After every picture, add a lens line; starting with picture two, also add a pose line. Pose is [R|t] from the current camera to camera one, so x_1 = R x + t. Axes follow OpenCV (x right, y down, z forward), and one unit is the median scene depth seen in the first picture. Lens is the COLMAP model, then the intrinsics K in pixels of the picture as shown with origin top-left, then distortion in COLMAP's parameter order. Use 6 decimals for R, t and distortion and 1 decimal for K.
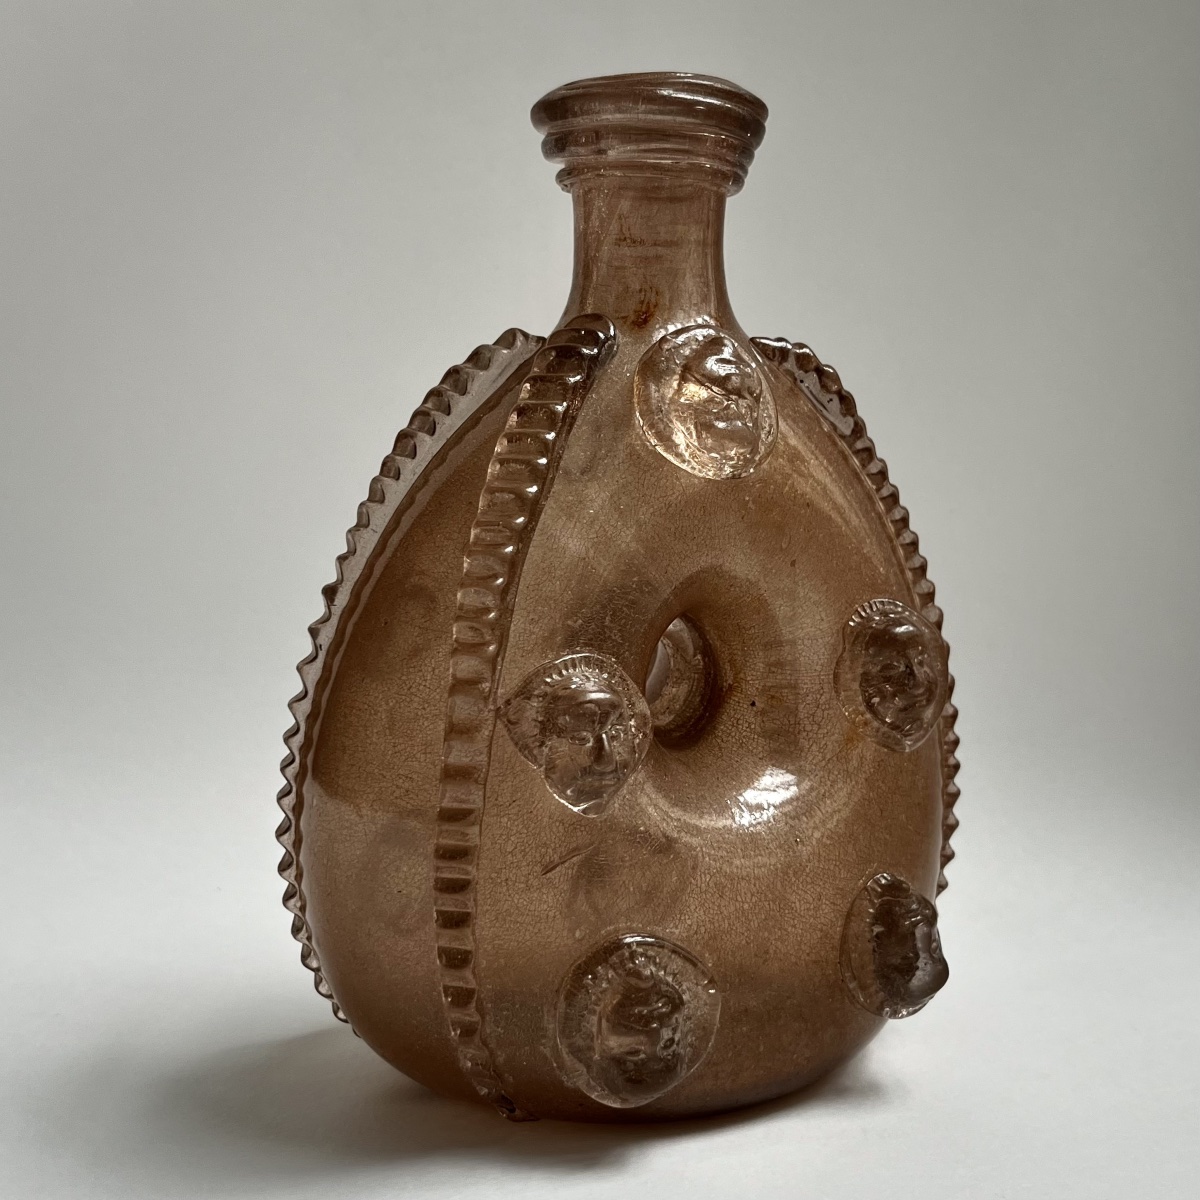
lens RADIAL K [[1566.1, 0, 600.0], [0, 1566.1, 600.0], [0, 0, 1]] dist [-0.002924, 0.004303]
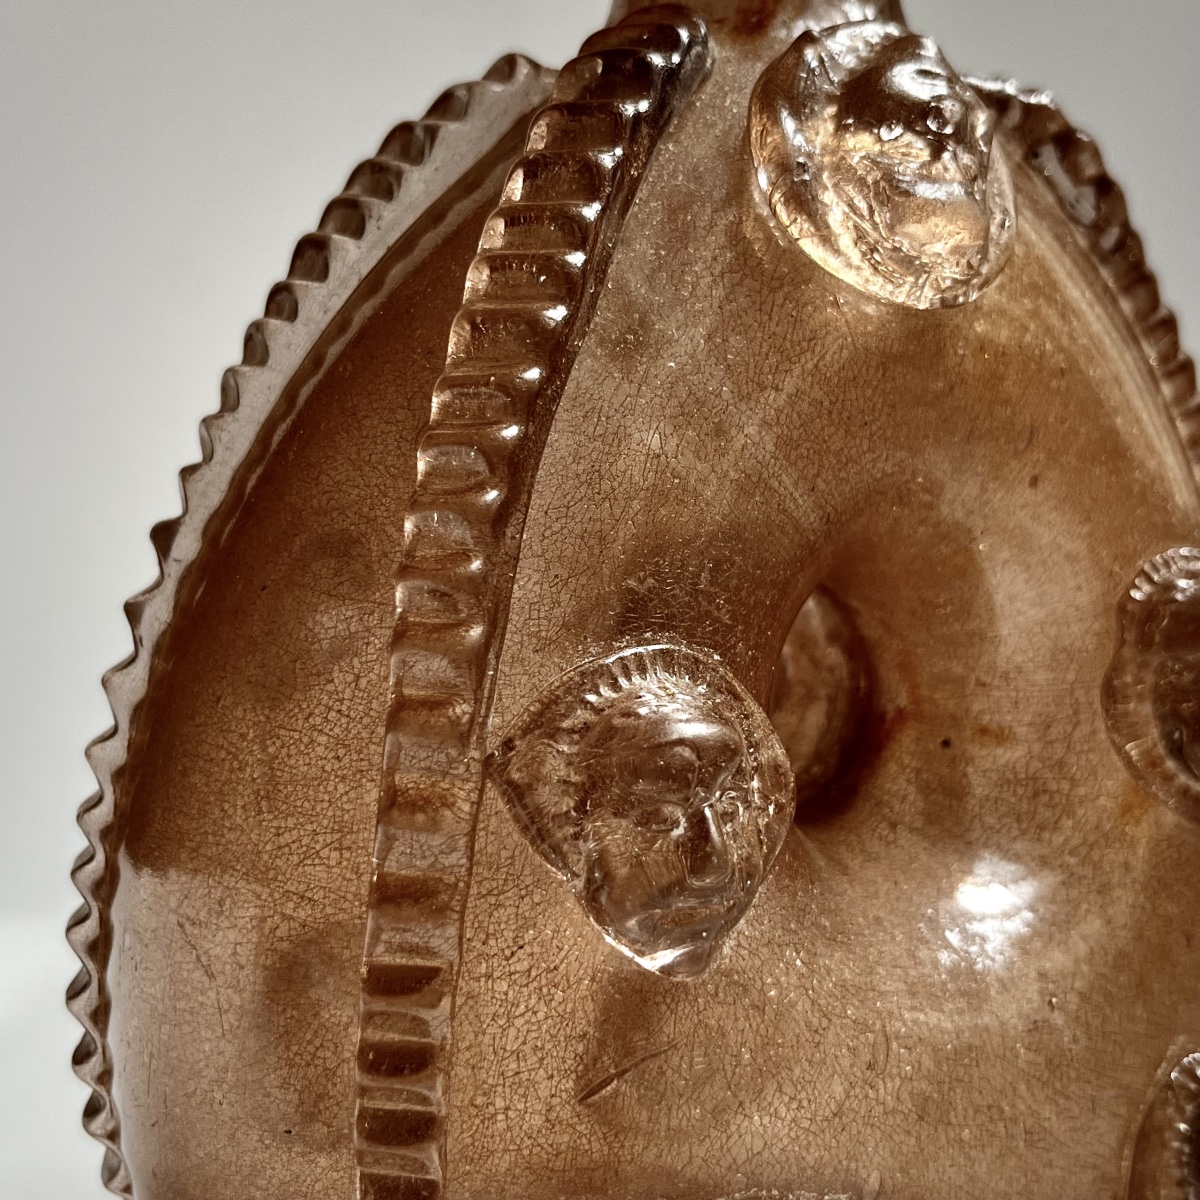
lens RADIAL K [[1618.3, 0, 600.0], [0, 1618.3, 600.0], [0, 0, 1]] dist [-0.005871, -0.098302]
pose [[0.999890, -0.003943, 0.014324, -0.036524], [0.004194, 0.999837, -0.017540, 0.028752], [-0.014253, 0.017599, 0.999744, 0.485136]]
